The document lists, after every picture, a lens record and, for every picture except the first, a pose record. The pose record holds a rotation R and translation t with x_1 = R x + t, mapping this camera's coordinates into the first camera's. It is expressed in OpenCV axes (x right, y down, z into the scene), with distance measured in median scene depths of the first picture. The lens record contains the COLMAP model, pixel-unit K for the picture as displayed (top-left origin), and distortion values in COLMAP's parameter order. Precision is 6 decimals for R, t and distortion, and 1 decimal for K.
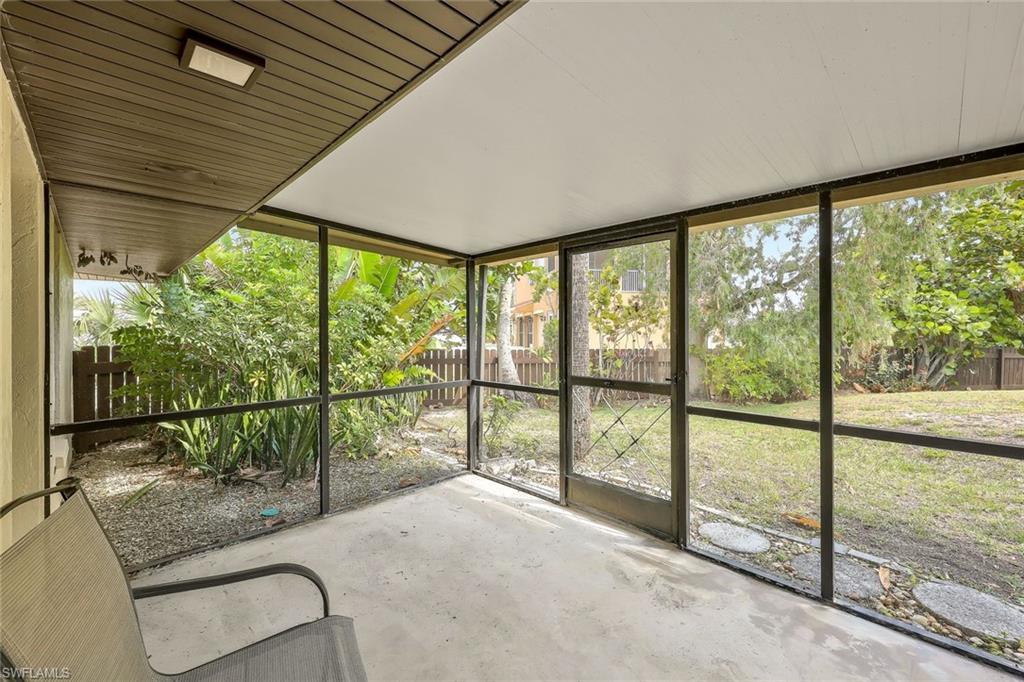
lens RADIAL K [[418.7, 0, 509.1], [0, 418.7, 336.4], [0, 0, 1]] dist [-0.003493, 0.000638]
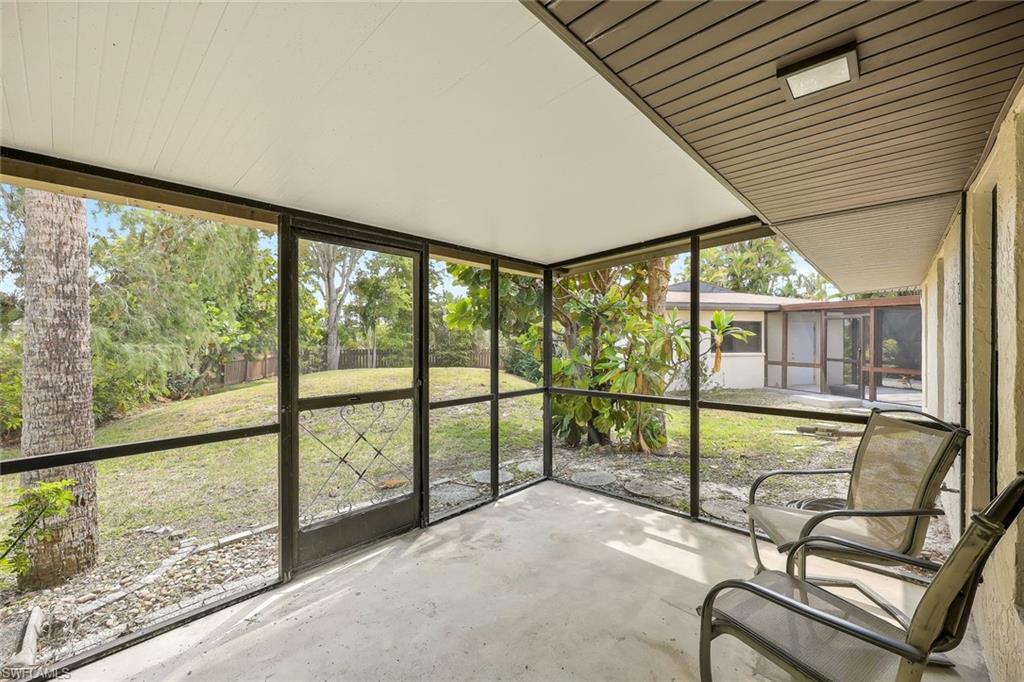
lens RADIAL K [[418.7, 0, 508.9], [0, 418.7, 341.6], [0, 0, 1]] dist [-0.003493, 0.000638]
pose [[-0.053491, 0.002051, 0.998566, -0.772701], [0.011599, 0.999932, -0.001432, -0.003135], [-0.998501, 0.011505, -0.053511, 0.832865]]
